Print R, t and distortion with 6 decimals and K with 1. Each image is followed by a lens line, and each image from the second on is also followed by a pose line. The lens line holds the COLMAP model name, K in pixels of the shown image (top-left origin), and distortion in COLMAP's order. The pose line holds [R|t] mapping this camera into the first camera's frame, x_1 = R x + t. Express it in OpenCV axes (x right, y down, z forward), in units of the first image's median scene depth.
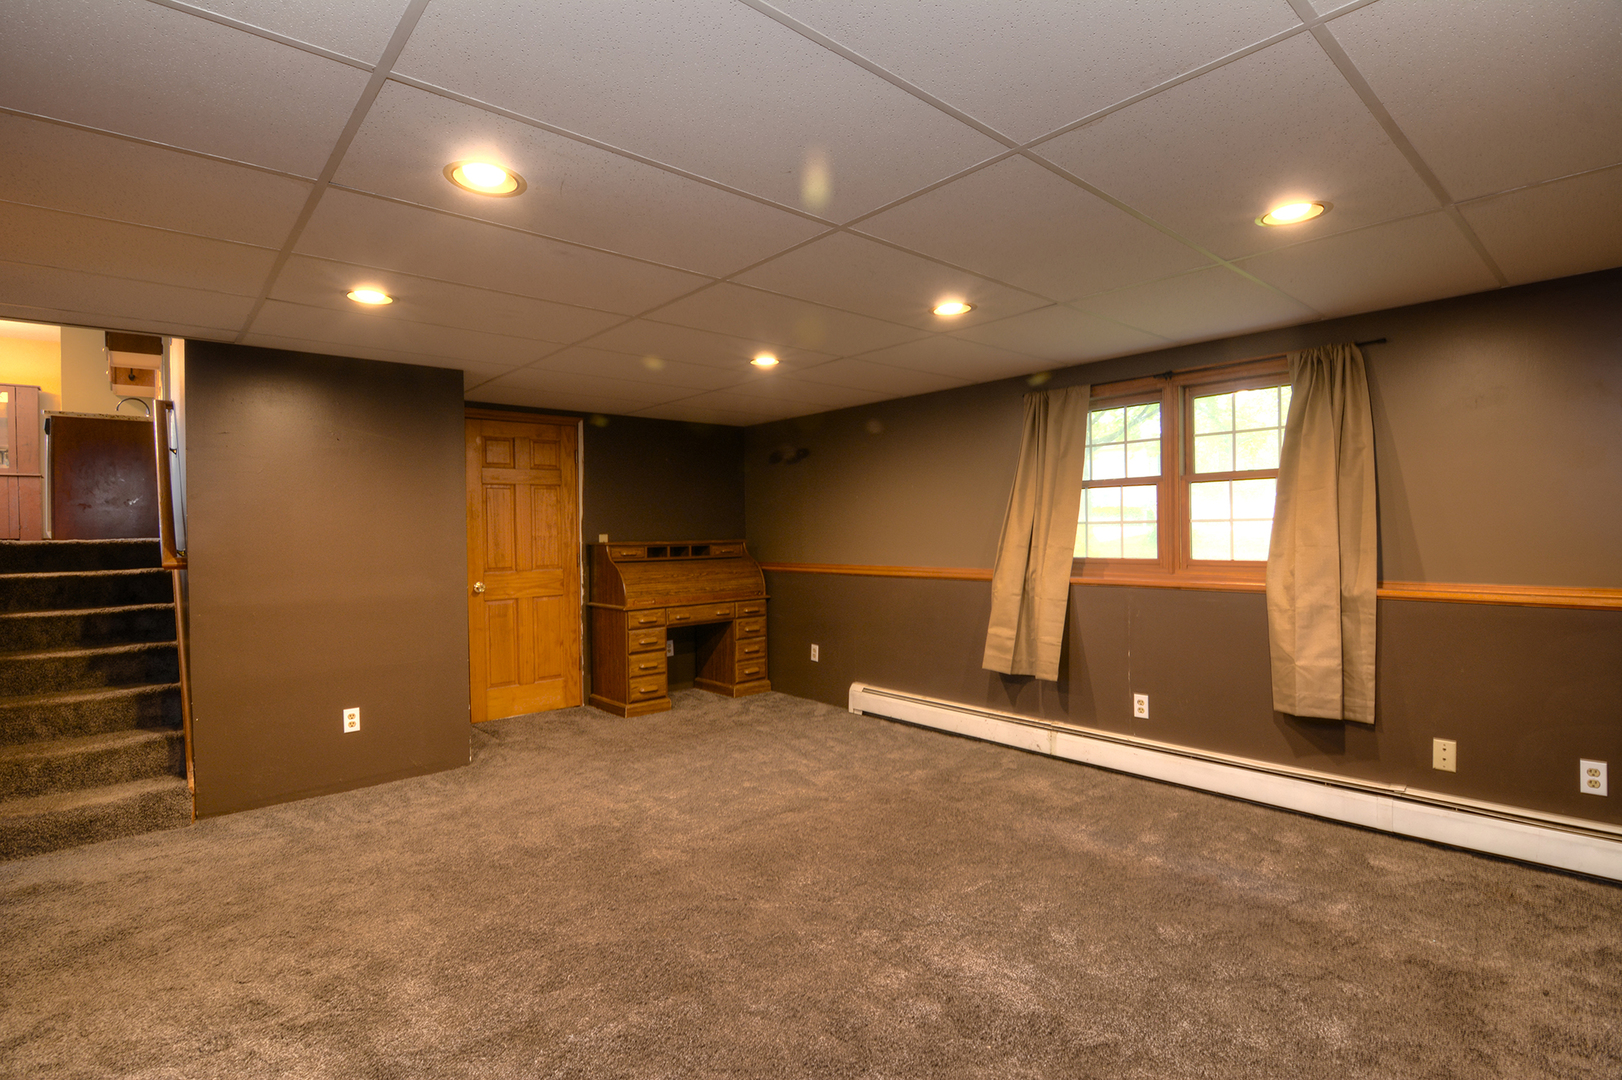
lens RADIAL K [[780.8, 0, 799.3], [0, 780.8, 532.4], [0, 0, 1]] dist [-0.008928, -0.007185]
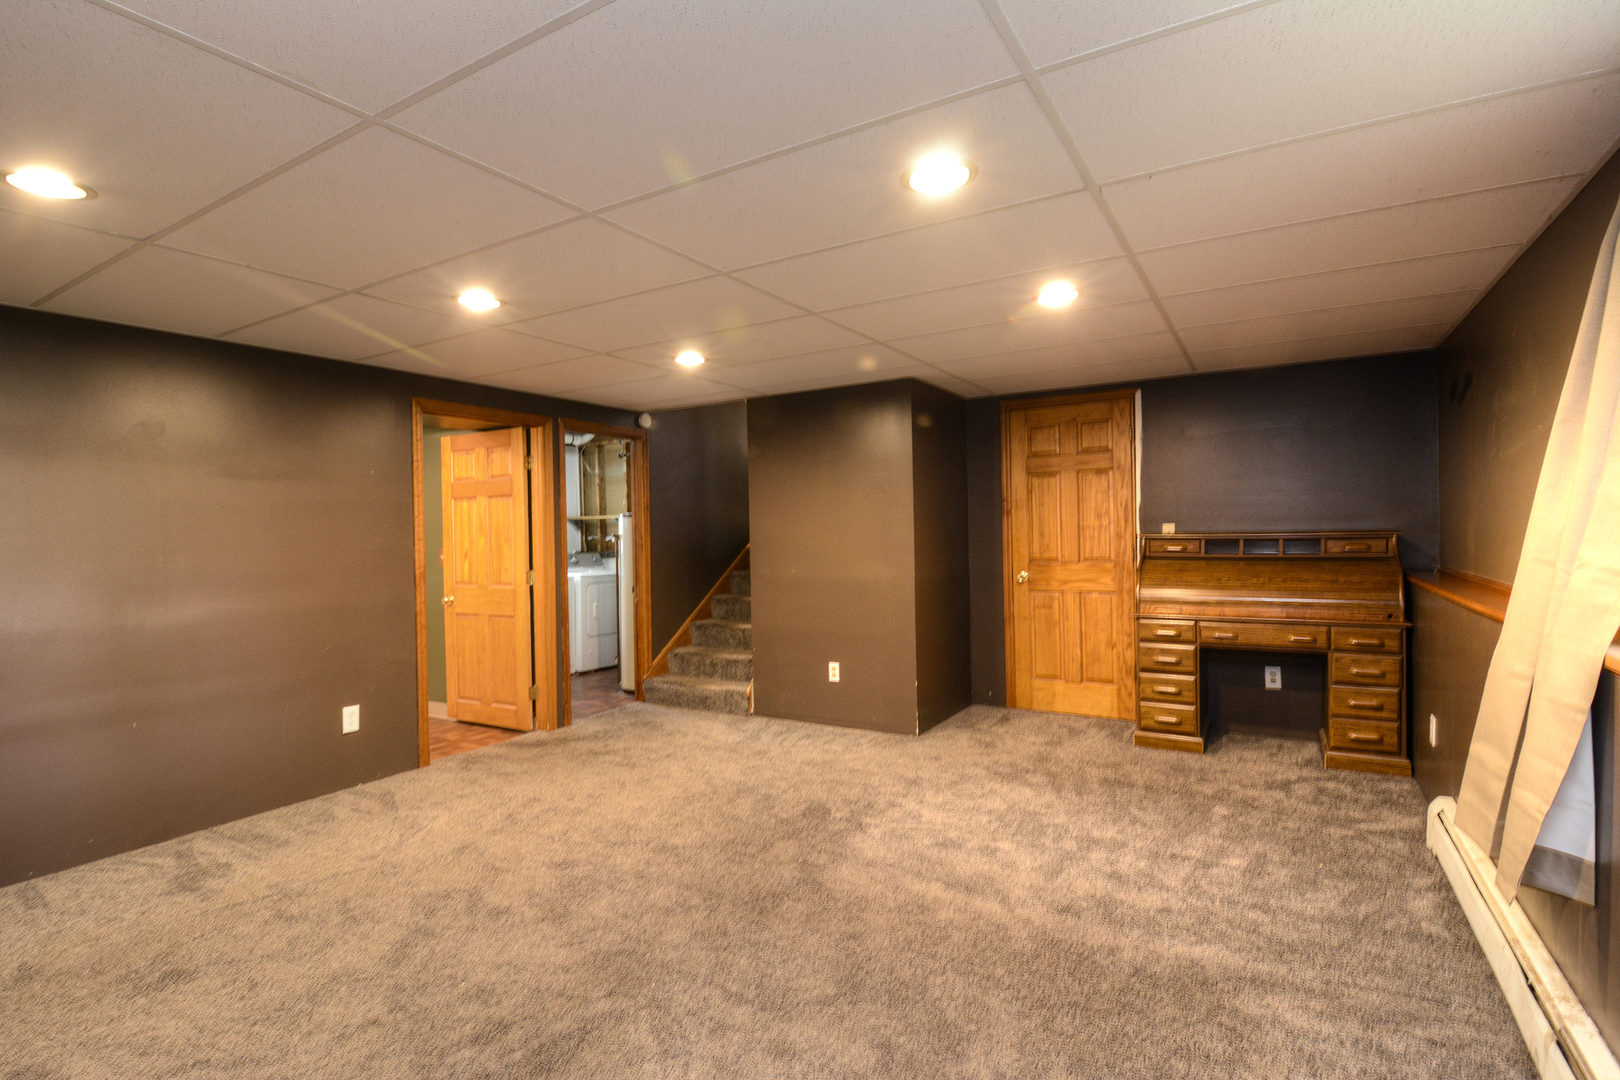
lens RADIAL K [[779.8, 0, 810.6], [0, 779.8, 540.6], [0, 0, 1]] dist [-0.008928, -0.007185]
pose [[0.302258, 0.025347, -0.952889, 0.573448], [0.012374, 0.999458, 0.030511, -0.012893], [0.953146, -0.021013, 0.301780, 0.531217]]
